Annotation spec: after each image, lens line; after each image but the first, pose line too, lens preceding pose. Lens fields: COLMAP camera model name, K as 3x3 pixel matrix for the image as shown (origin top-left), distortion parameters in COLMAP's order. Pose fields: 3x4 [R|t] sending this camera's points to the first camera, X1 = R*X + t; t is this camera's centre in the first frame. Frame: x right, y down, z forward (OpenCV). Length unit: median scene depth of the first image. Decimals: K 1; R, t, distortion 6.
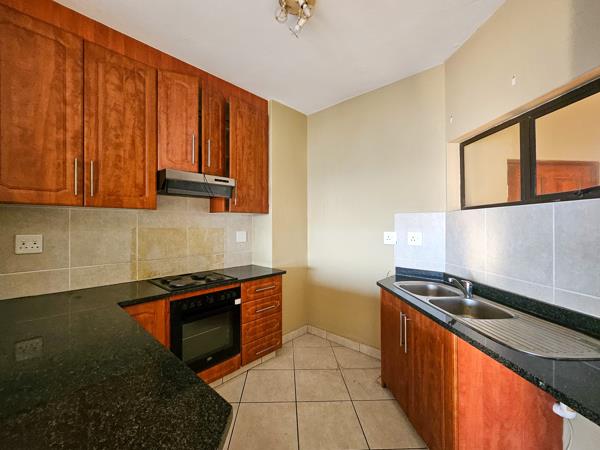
lens RADIAL K [[248.0, 0, 300.8], [0, 248.0, 220.5], [0, 0, 1]] dist [-0.000582, -0.000189]
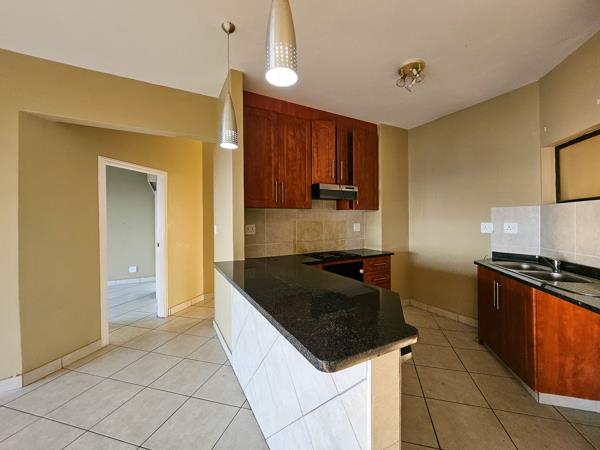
lens RADIAL K [[248.0, 0, 300.8], [0, 248.0, 220.5], [0, 0, 1]] dist [-0.000582, -0.000189]
pose [[0.948842, -0.007801, -0.315656, -0.137363], [0.012451, 0.999842, 0.012716, 0.008772], [0.315507, -0.015995, 0.948789, -0.500423]]
